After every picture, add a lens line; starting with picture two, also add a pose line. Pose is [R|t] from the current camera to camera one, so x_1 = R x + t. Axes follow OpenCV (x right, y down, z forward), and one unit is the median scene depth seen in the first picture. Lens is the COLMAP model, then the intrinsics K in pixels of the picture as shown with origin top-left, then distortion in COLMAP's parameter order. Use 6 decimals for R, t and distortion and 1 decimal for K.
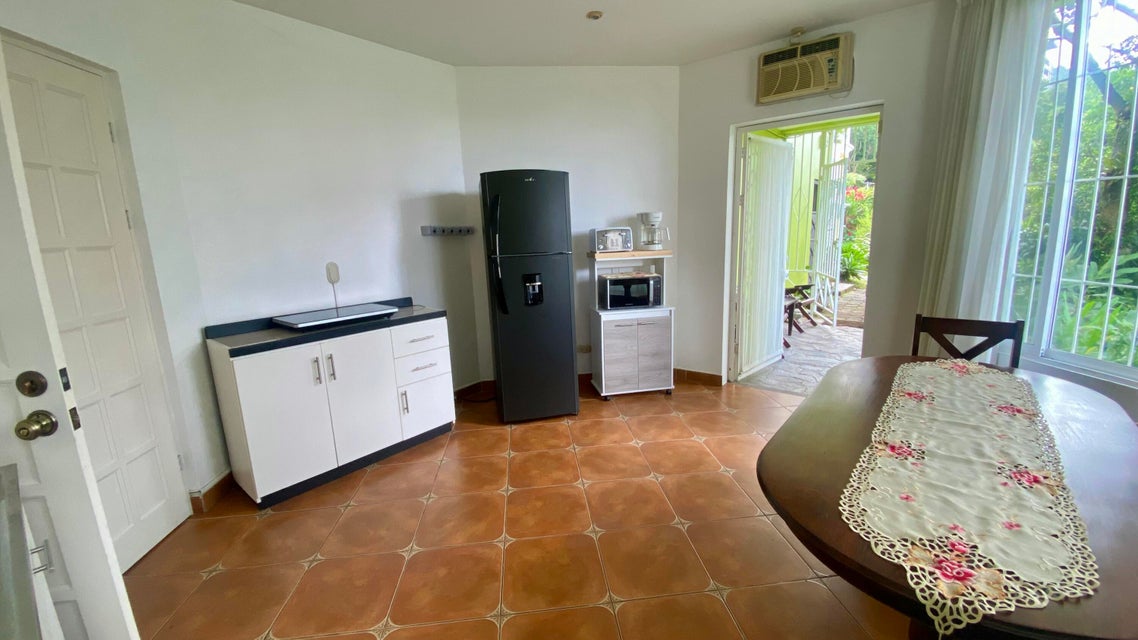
lens RADIAL K [[456.4, 0, 569.4], [0, 456.4, 319.2], [0, 0, 1]] dist [0.013155, -0.017492]
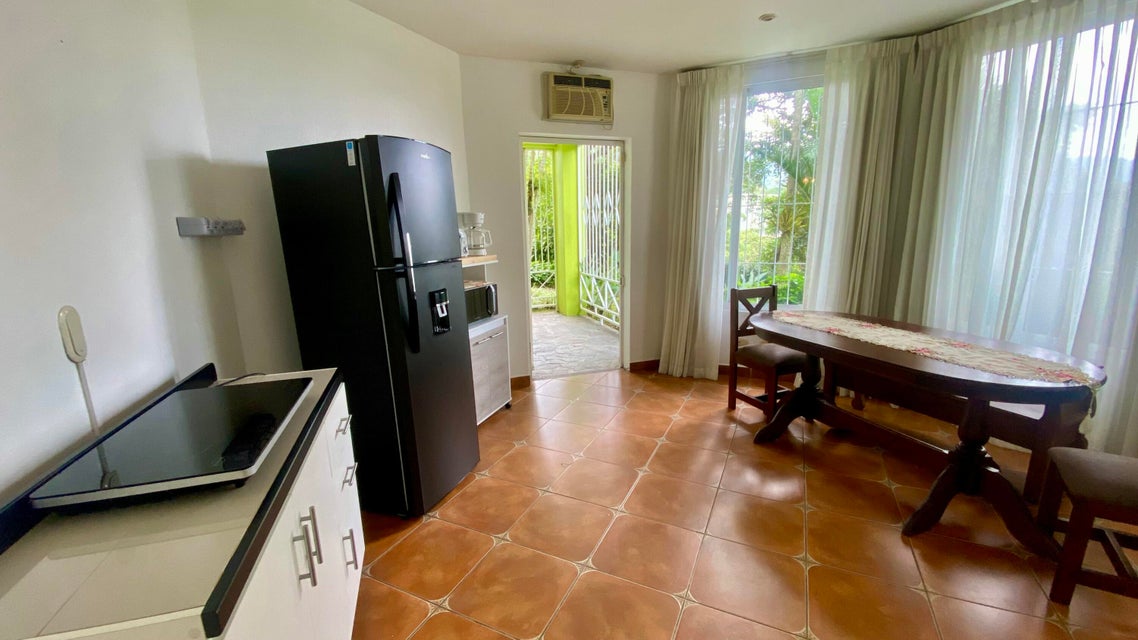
lens RADIAL K [[456.4, 0, 569.4], [0, 456.4, 319.2], [0, 0, 1]] dist [0.013155, -0.017492]
pose [[0.537537, -0.140969, 0.831373, -0.546213], [0.156204, 0.985510, 0.066109, -0.067125], [-0.828646, 0.094328, 0.551768, 0.420303]]
